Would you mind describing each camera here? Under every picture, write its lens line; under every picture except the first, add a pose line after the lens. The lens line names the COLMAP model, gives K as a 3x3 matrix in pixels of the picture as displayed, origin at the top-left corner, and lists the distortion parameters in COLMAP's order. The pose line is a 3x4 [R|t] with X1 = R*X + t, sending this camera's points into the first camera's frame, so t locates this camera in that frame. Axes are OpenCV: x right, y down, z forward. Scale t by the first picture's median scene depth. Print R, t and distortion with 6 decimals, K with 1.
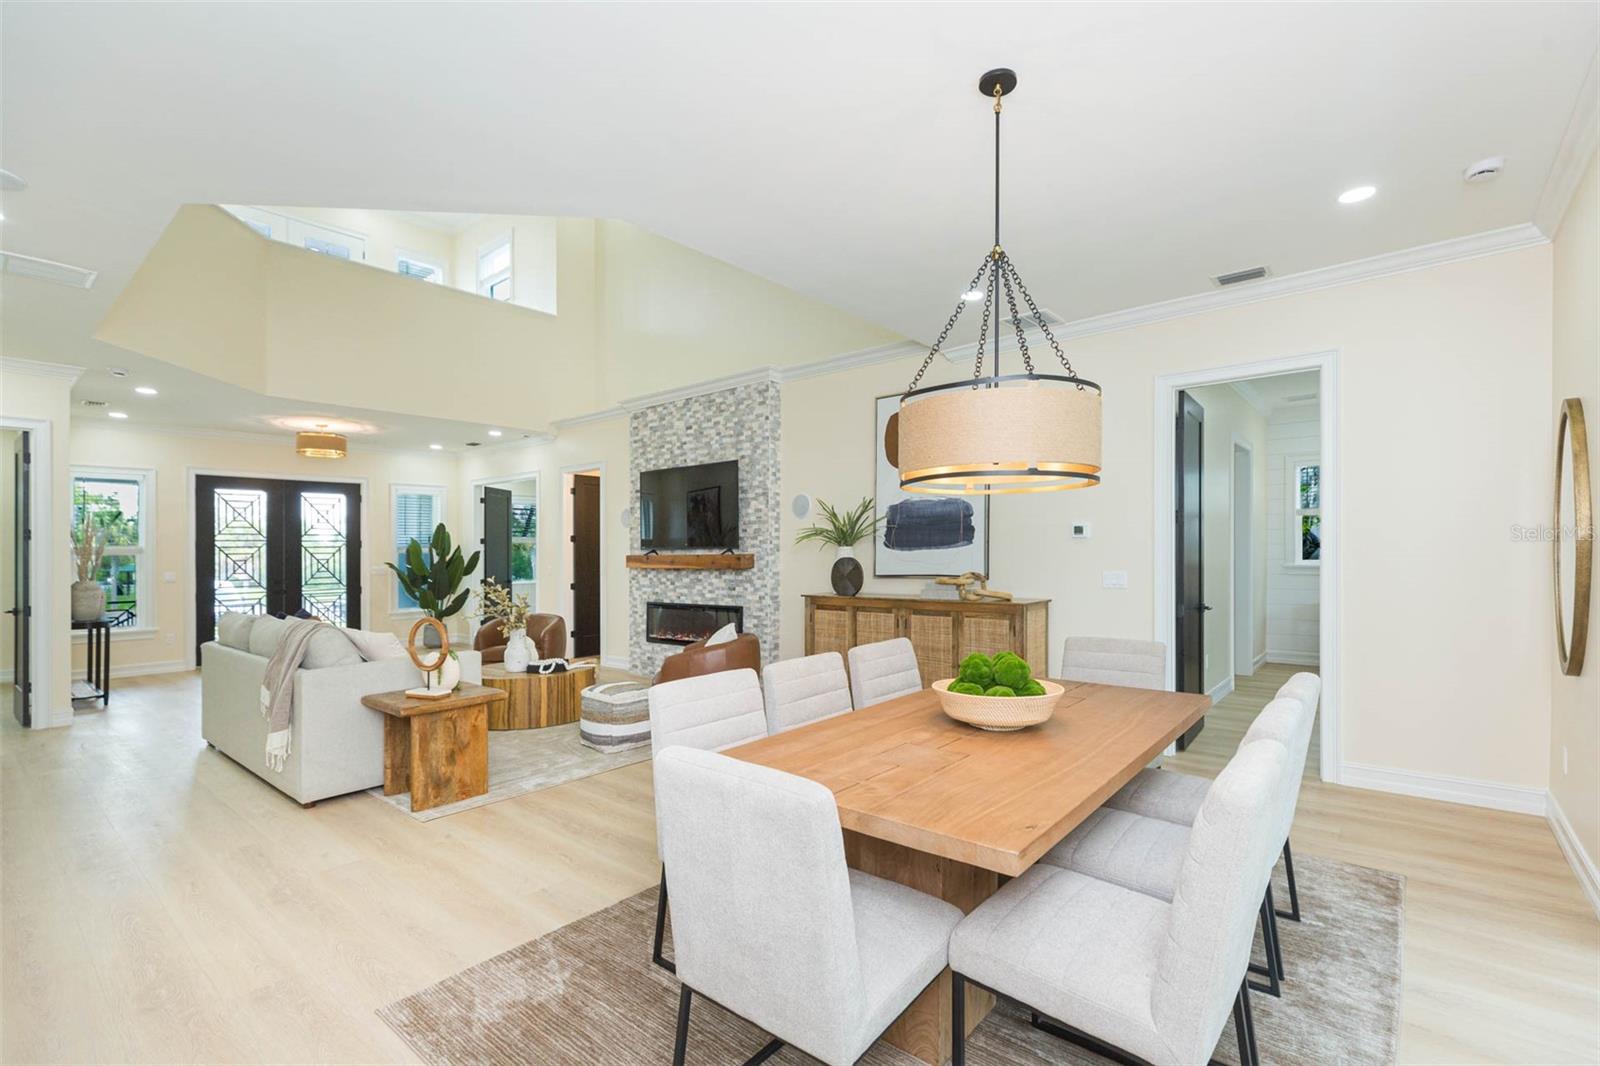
lens RADIAL K [[712.2, 0, 805.9], [0, 712.2, 535.2], [0, 0, 1]] dist [0.001042, -0.000058]
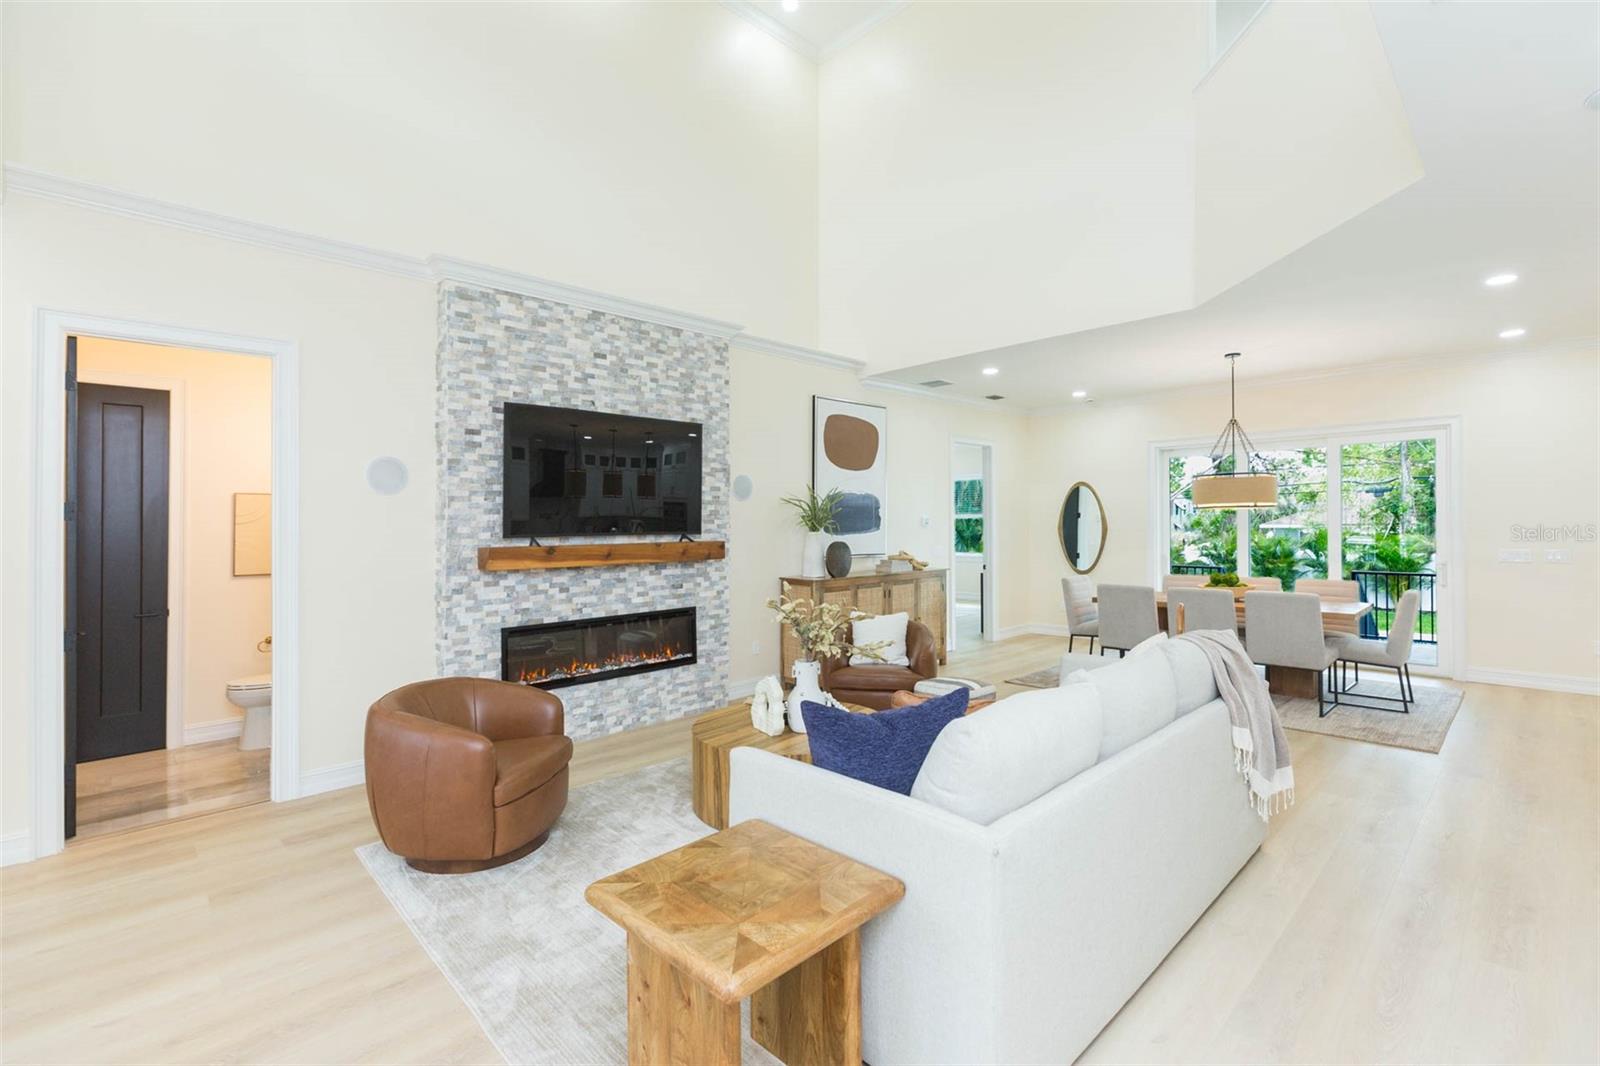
lens RADIAL K [[715.6, 0, 804.1], [0, 715.6, 514.7], [0, 0, 1]] dist [0.002748, 0.000294]
pose [[0.109087, 0.023425, 0.993756, -0.886534], [-0.014476, 0.999654, -0.021975, 0.012682], [-0.993927, -0.011988, 0.109388, 0.798901]]
